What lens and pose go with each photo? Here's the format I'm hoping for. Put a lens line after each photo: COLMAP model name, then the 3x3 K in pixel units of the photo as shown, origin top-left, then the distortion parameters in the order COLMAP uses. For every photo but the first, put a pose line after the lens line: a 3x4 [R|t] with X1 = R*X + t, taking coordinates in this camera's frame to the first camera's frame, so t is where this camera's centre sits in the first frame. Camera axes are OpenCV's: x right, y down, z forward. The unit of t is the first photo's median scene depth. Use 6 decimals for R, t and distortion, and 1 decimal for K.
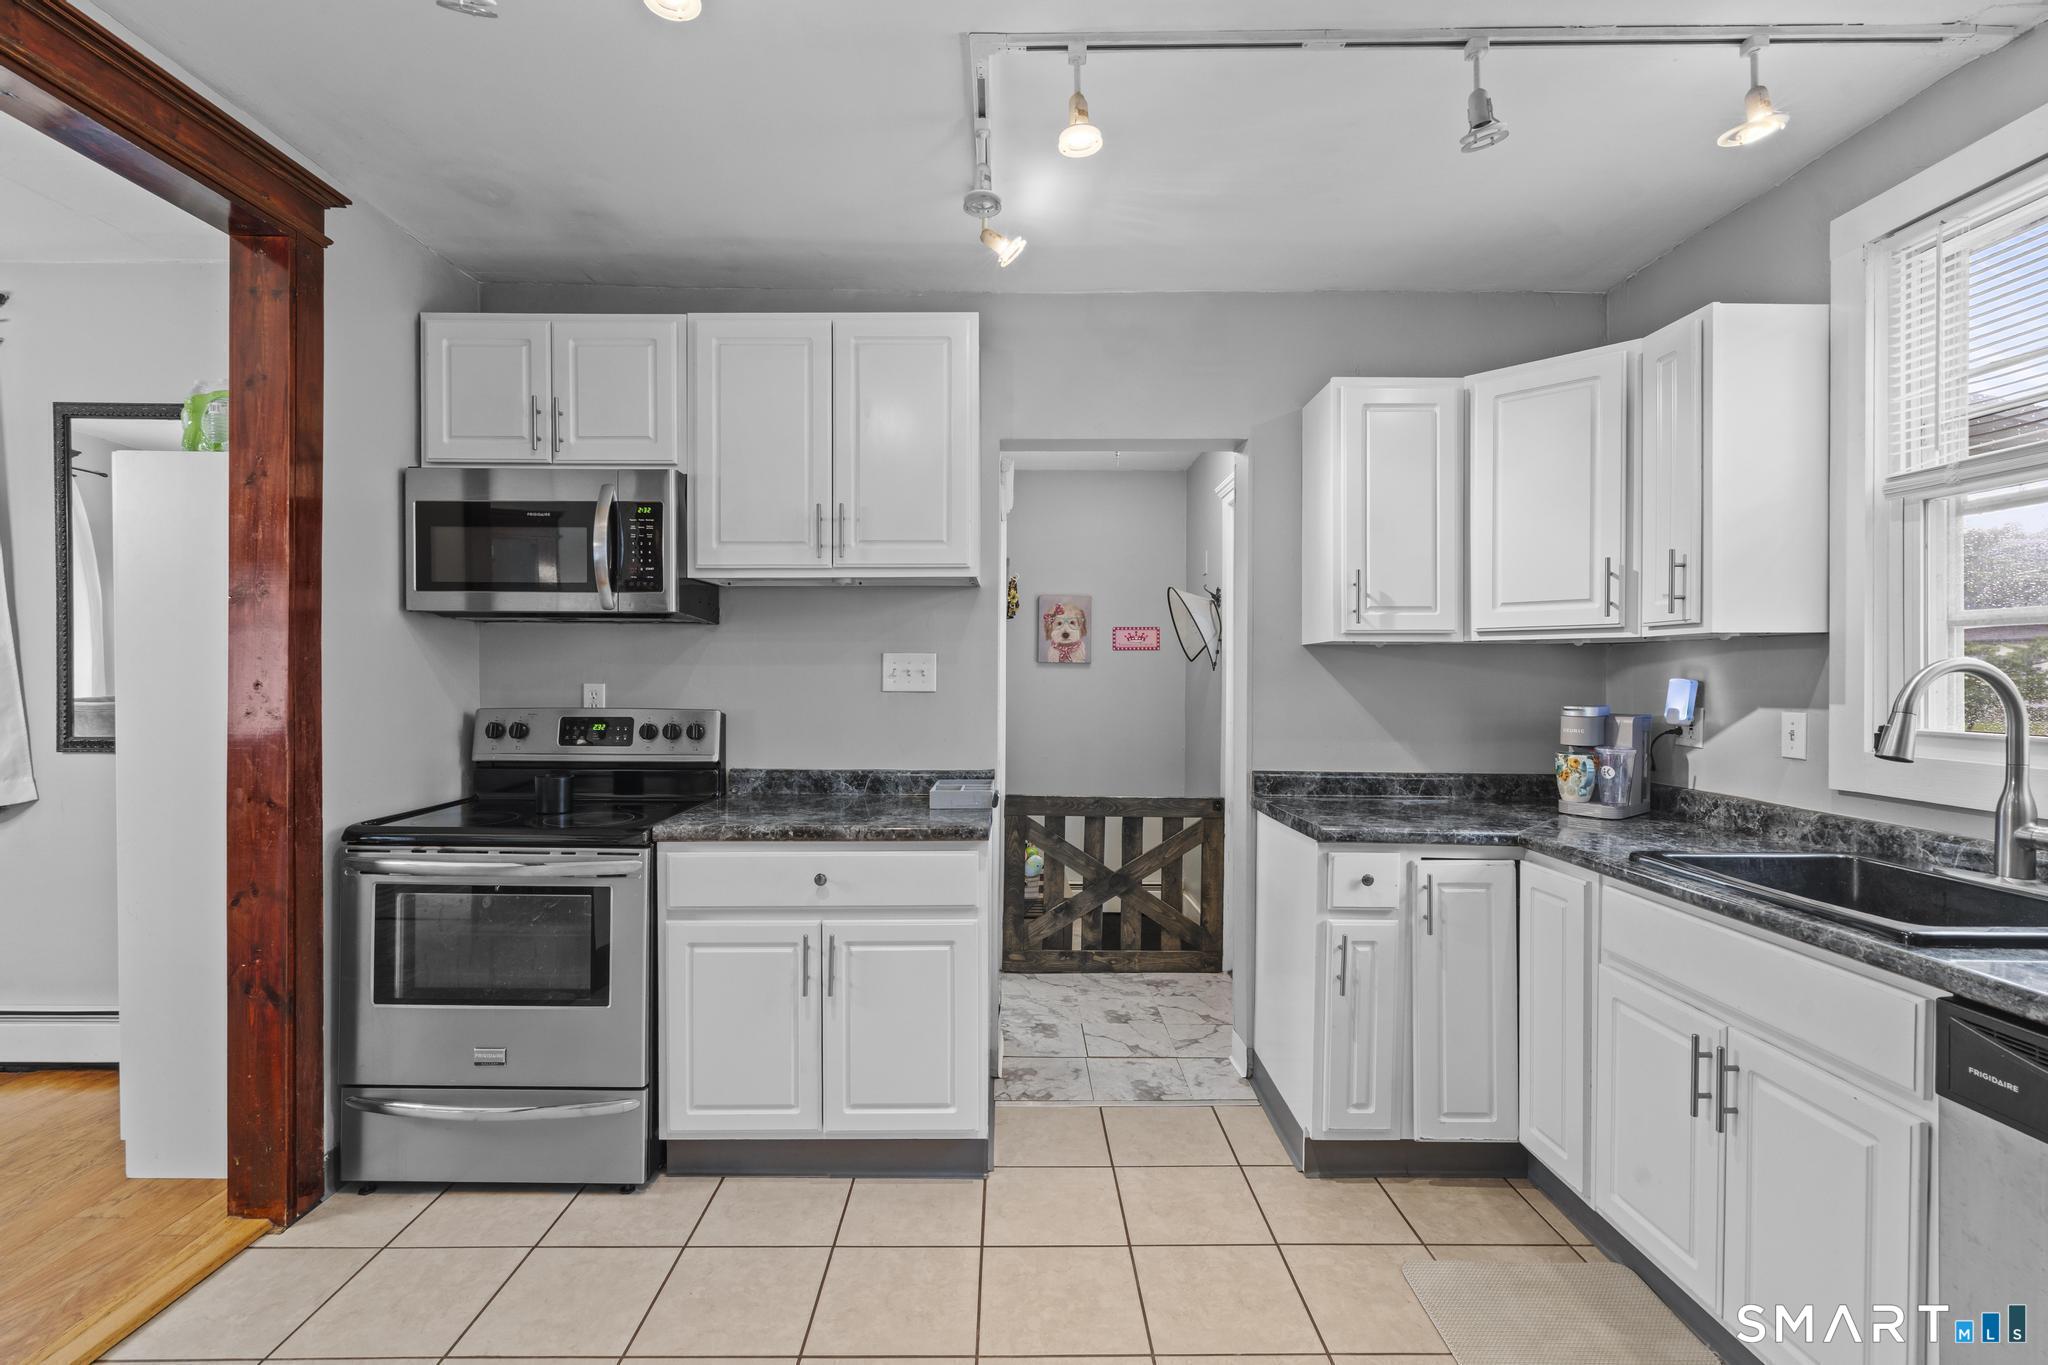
lens RADIAL K [[938.6, 0, 1013.4], [0, 938.6, 679.9], [0, 0, 1]] dist [0.000856, -0.000040]
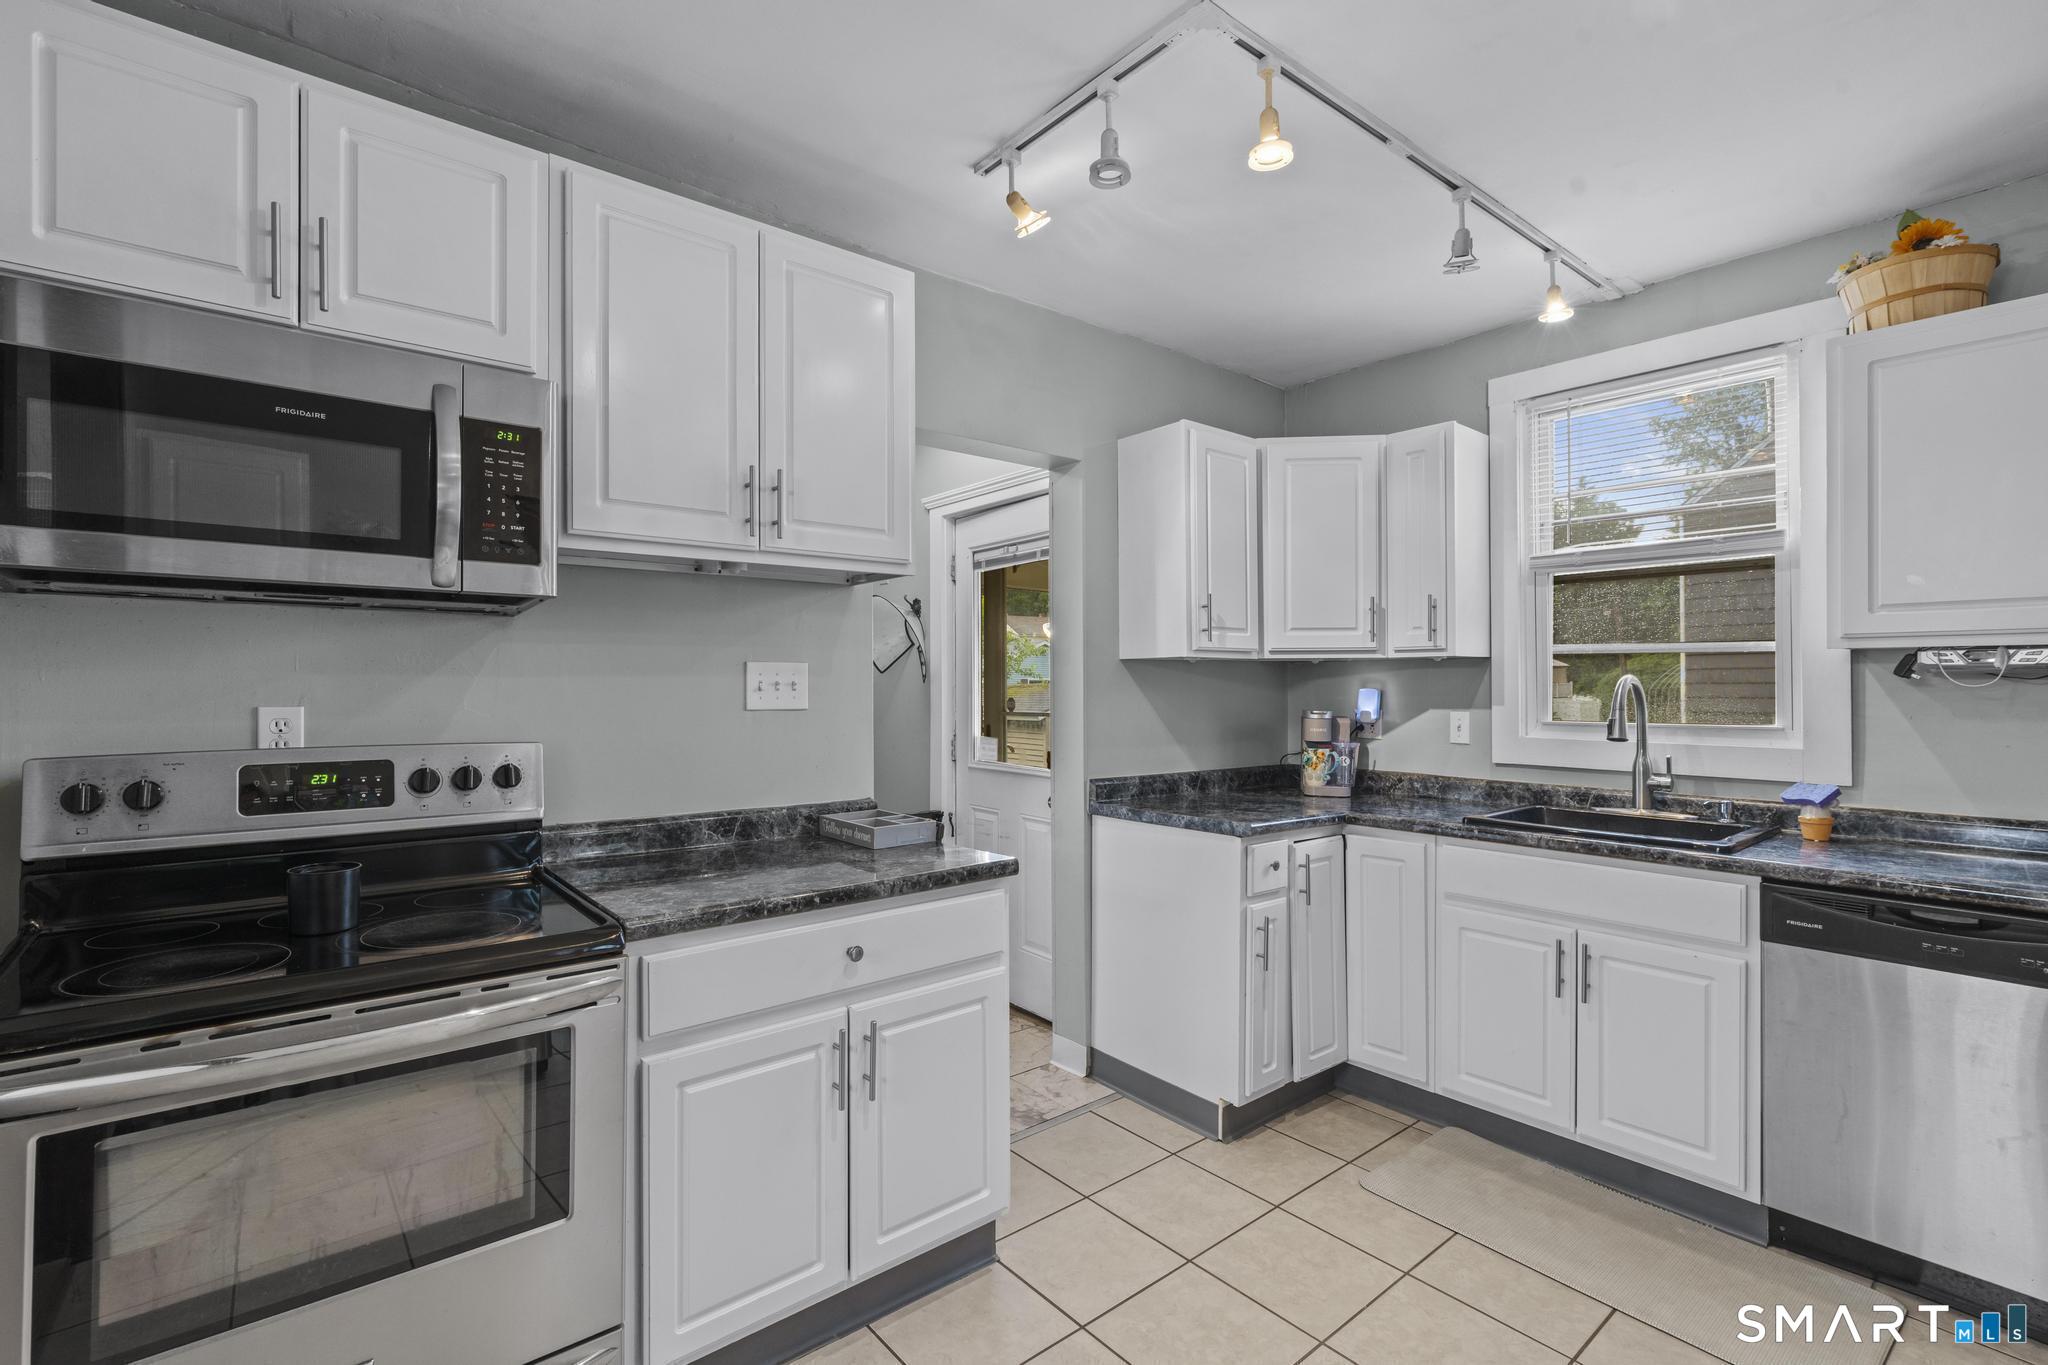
lens RADIAL K [[938.6, 0, 1013.4], [0, 938.6, 679.9], [0, 0, 1]] dist [0.000856, -0.000040]
pose [[0.769650, 0.000505, 0.638466, -0.542574], [0.006387, 0.999944, -0.008491, -0.005763], [-0.638434, 0.010613, 0.769603, 0.285423]]
